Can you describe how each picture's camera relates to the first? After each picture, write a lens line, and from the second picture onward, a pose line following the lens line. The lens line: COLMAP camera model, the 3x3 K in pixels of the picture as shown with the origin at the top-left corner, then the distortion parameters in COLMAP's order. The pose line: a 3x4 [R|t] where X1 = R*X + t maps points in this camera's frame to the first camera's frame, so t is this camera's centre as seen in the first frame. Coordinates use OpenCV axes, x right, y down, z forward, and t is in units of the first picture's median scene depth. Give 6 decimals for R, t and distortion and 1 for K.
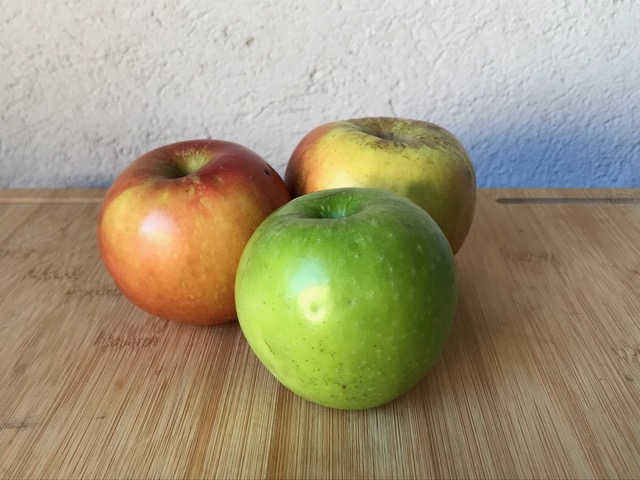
lens RADIAL K [[814.3, 0, 320.0], [0, 814.3, 240.0], [0, 0, 1]] dist [0.087847, -0.335663]
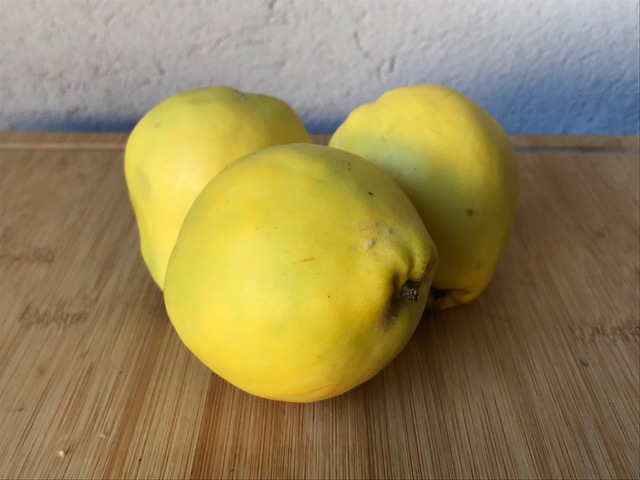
lens RADIAL K [[819.5, 0, 320.0], [0, 819.5, 240.0], [0, 0, 1]] dist [0.081126, -0.360244]
pose [[0.999814, 0.001990, 0.019187, 0.028810], [-0.004067, 0.994051, 0.108843, -0.039306], [-0.018857, -0.108900, 0.993874, 0.040813]]
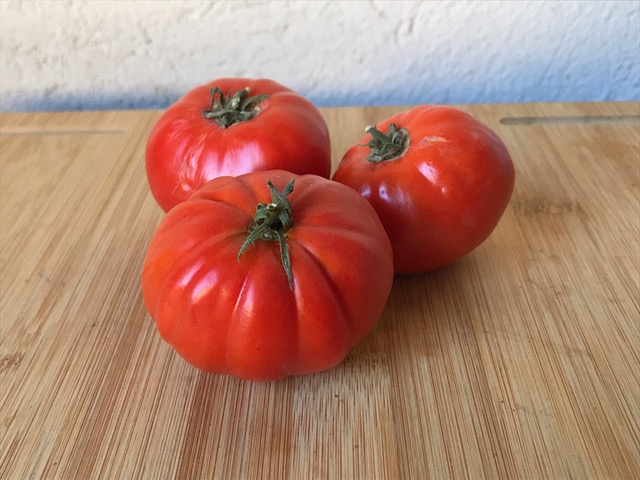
lens RADIAL K [[764.8, 0, 320.0], [0, 764.8, 240.0], [0, 0, 1]] dist [0.083689, -0.350016]
pose [[0.999811, -0.019408, 0.000744, 0.033491], [0.019083, 0.988728, 0.148502, -0.041092], [-0.003618, -0.148460, 0.988912, 0.214771]]
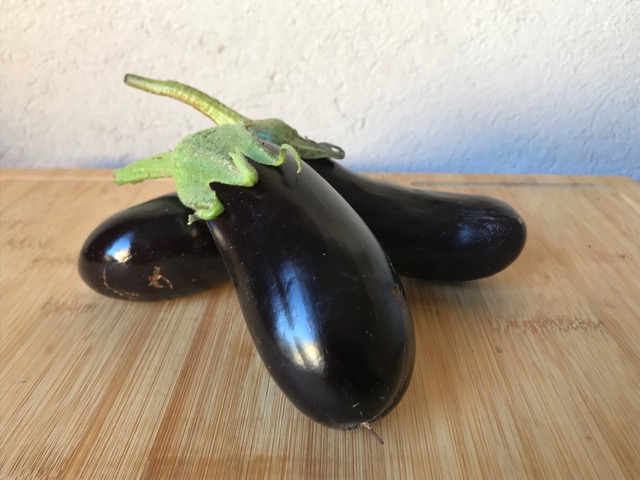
lens RADIAL K [[579.0, 0, 320.0], [0, 579.0, 240.0], [0, 0, 1]] dist [-0.023234, 0.022818]
pose [[0.999909, 0.013440, -0.000746, 0.068351], [-0.013357, 0.997568, 0.068414, -0.017917], [0.001664, -0.068398, 0.997657, 0.113433]]
